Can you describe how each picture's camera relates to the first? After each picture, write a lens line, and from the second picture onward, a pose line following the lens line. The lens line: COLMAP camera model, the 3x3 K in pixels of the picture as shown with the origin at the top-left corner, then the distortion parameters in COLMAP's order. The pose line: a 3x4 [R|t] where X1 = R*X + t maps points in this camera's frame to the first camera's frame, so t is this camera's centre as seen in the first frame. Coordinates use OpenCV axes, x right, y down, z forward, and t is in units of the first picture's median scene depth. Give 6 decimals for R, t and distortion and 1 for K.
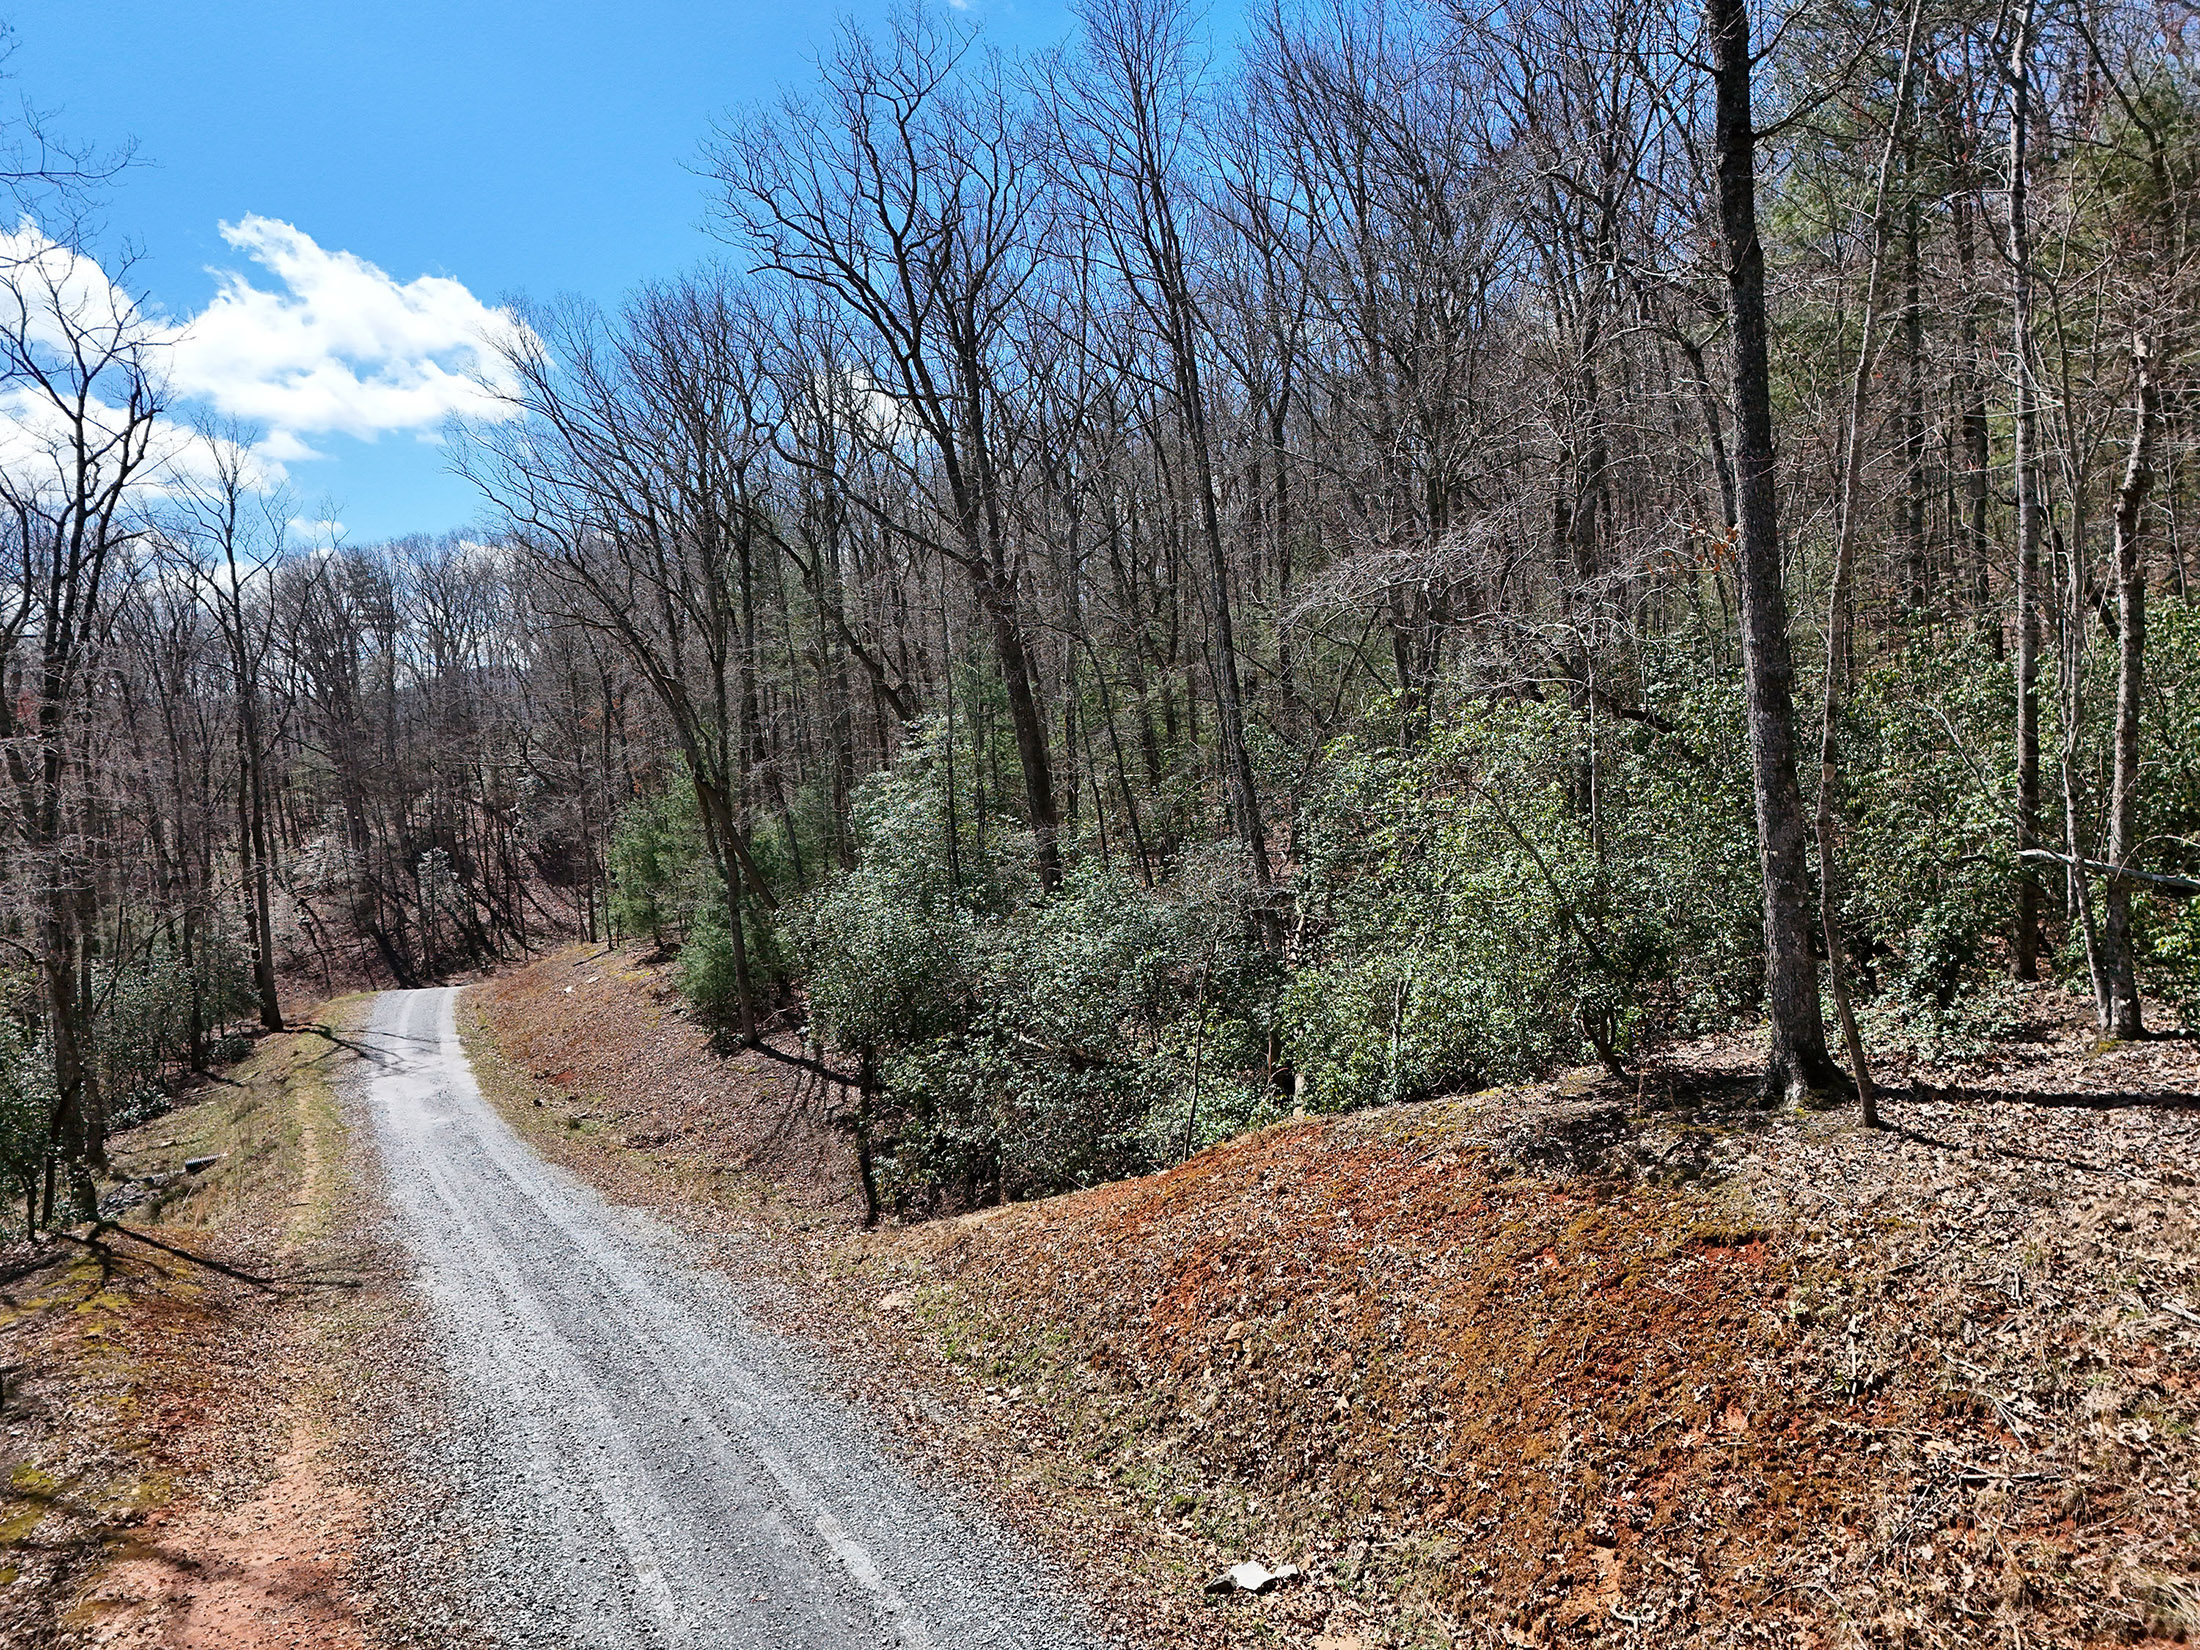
lens RADIAL K [[1560.8, 0, 1110.3], [0, 1560.8, 826.7], [0, 0, 1]] dist [0.030556, -0.032043]
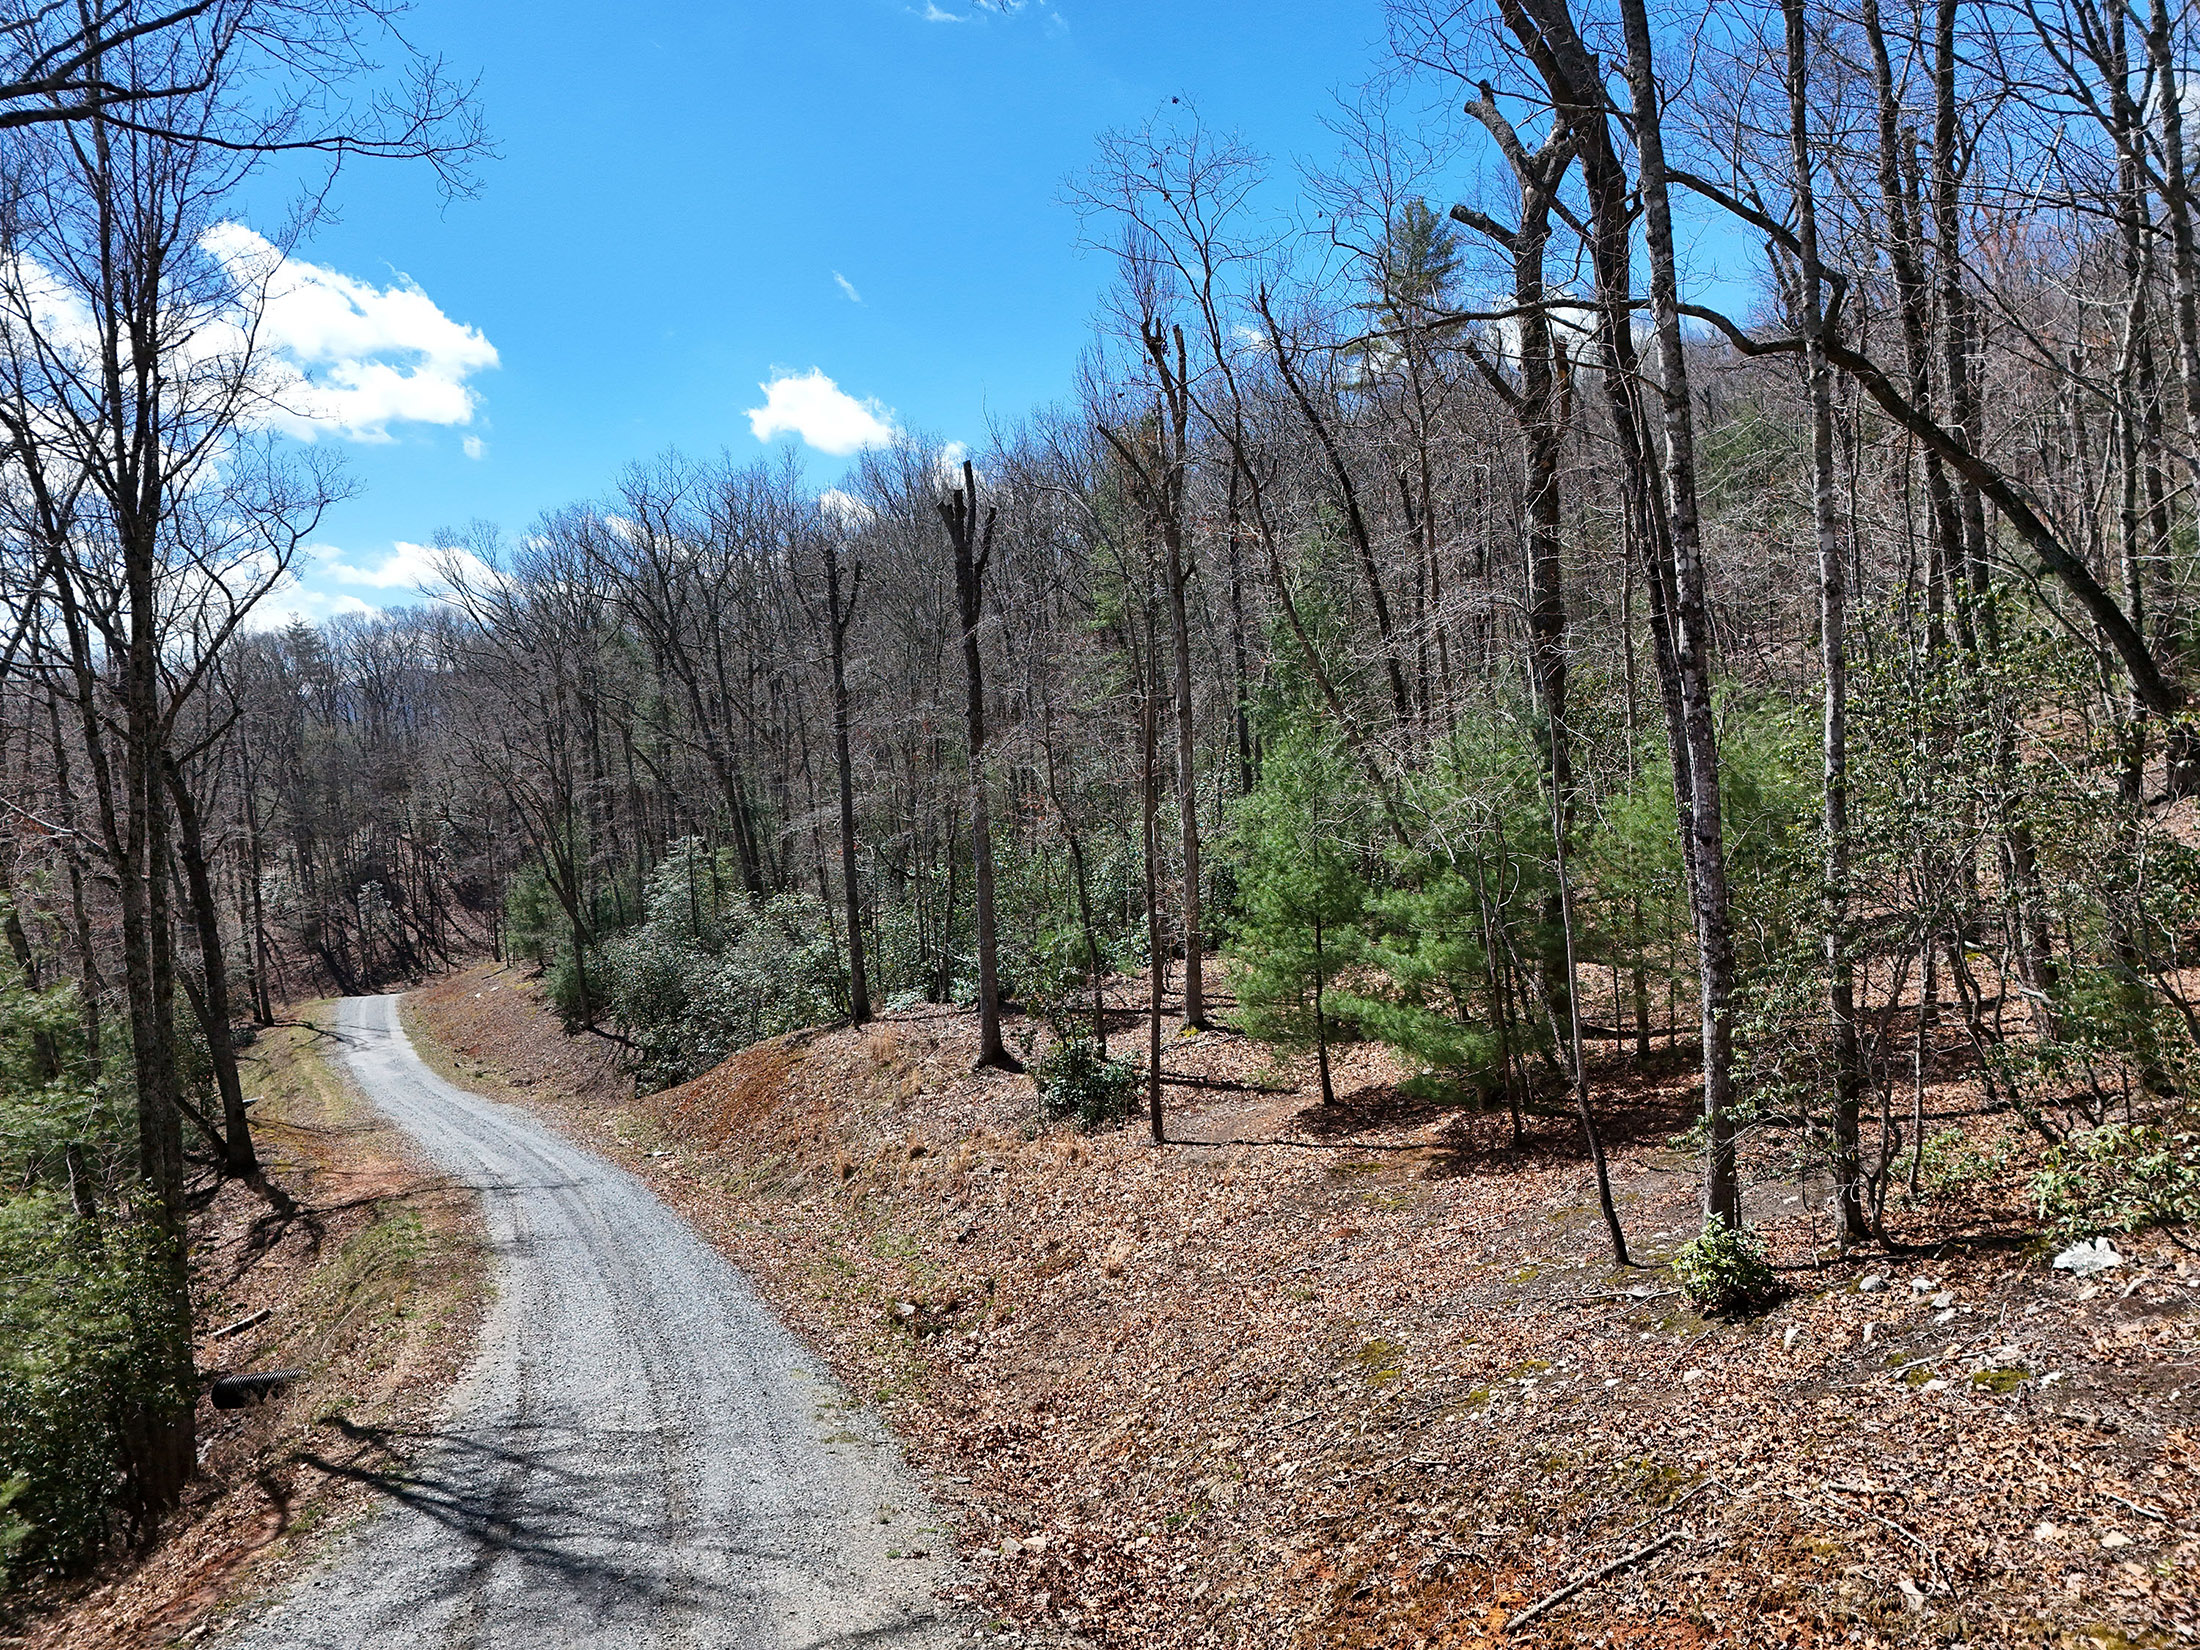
lens RADIAL K [[1560.8, 0, 1089.0], [0, 1560.8, 826.9], [0, 0, 1]] dist [0.030556, -0.032043]
pose [[0.999466, -0.001210, 0.032661, 0.193021], [0.001306, 0.999995, -0.002914, -0.052745], [-0.032657, 0.002955, 0.999462, -0.526559]]
